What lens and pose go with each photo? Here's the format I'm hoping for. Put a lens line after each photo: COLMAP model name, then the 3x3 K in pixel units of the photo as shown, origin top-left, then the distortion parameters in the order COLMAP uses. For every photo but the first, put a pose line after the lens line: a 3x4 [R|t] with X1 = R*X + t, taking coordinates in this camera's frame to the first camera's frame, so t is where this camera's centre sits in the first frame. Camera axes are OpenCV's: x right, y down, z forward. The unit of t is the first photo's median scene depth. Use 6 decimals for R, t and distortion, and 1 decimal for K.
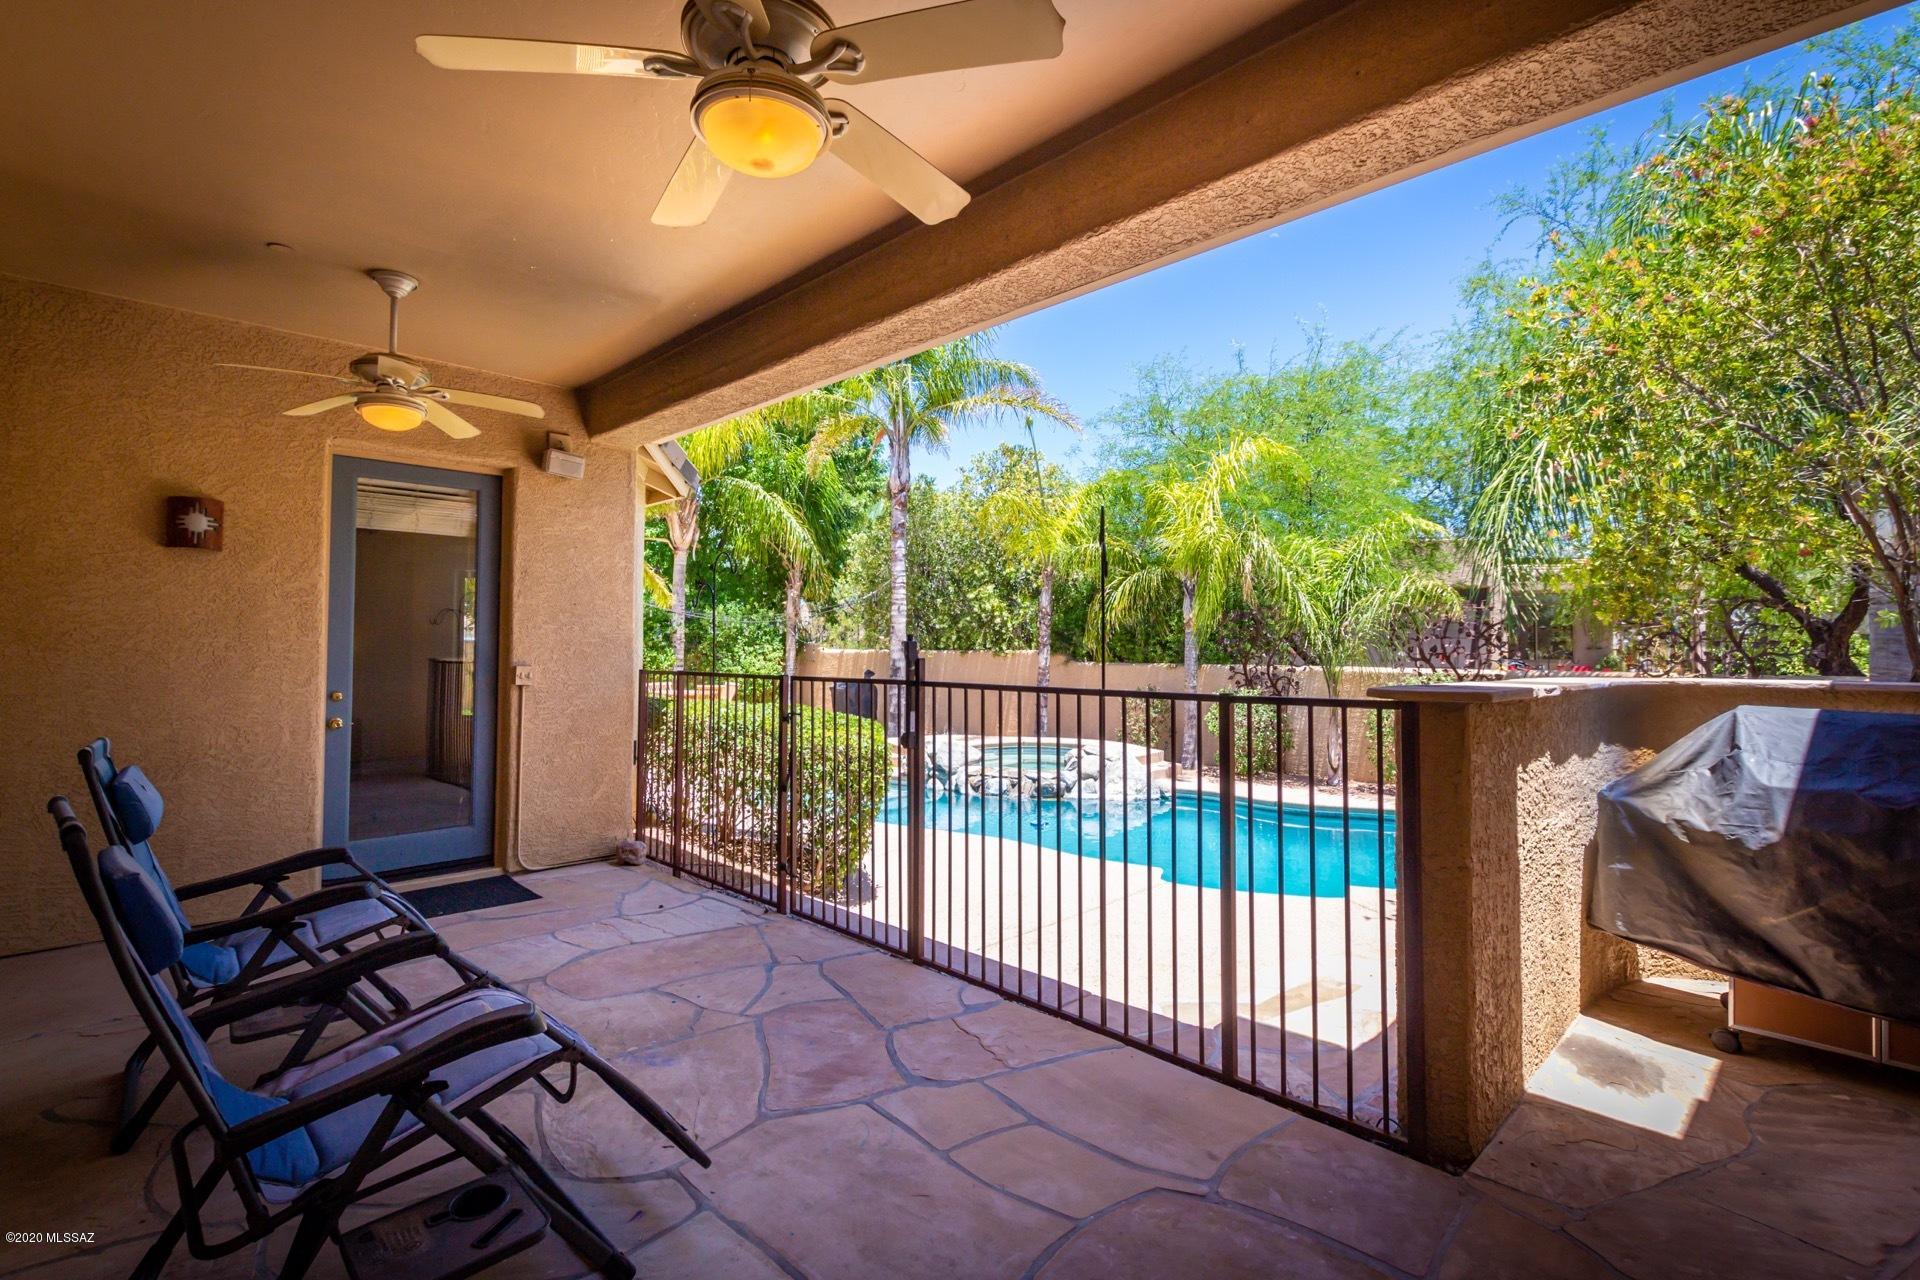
lens RADIAL K [[887.5, 0, 958.2], [0, 887.5, 636.5], [0, 0, 1]] dist [-0.000351, -0.000002]
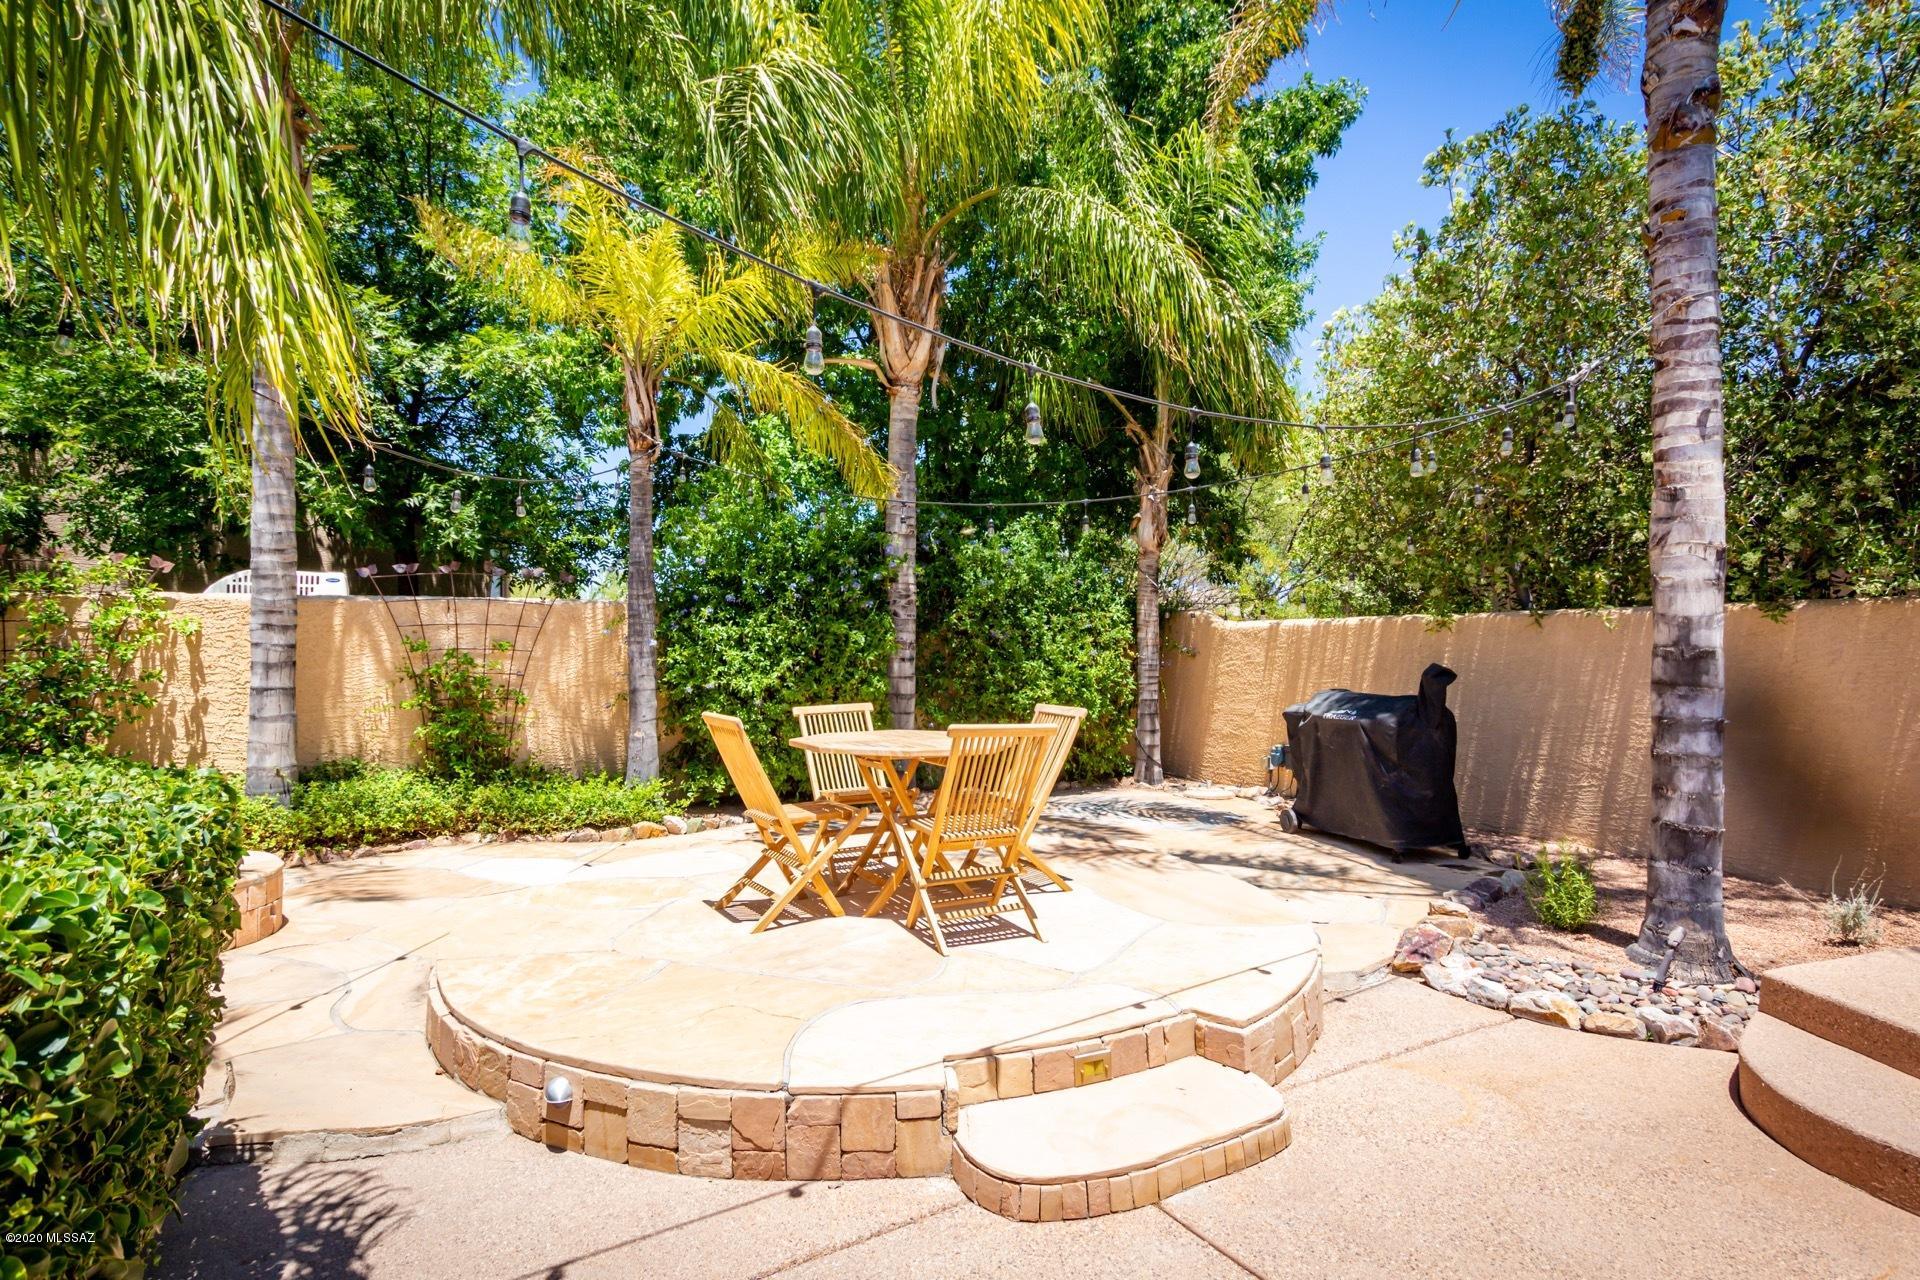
lens RADIAL K [[975.3, 0, 960.2], [0, 975.3, 646.6], [0, 0, 1]] dist [0.000045, 0.000001]
pose [[0.967796, -0.012153, -0.251444, -0.171451], [0.017526, 0.999663, 0.019143, 0.017291], [0.251126, -0.022934, 0.967683, 0.554450]]
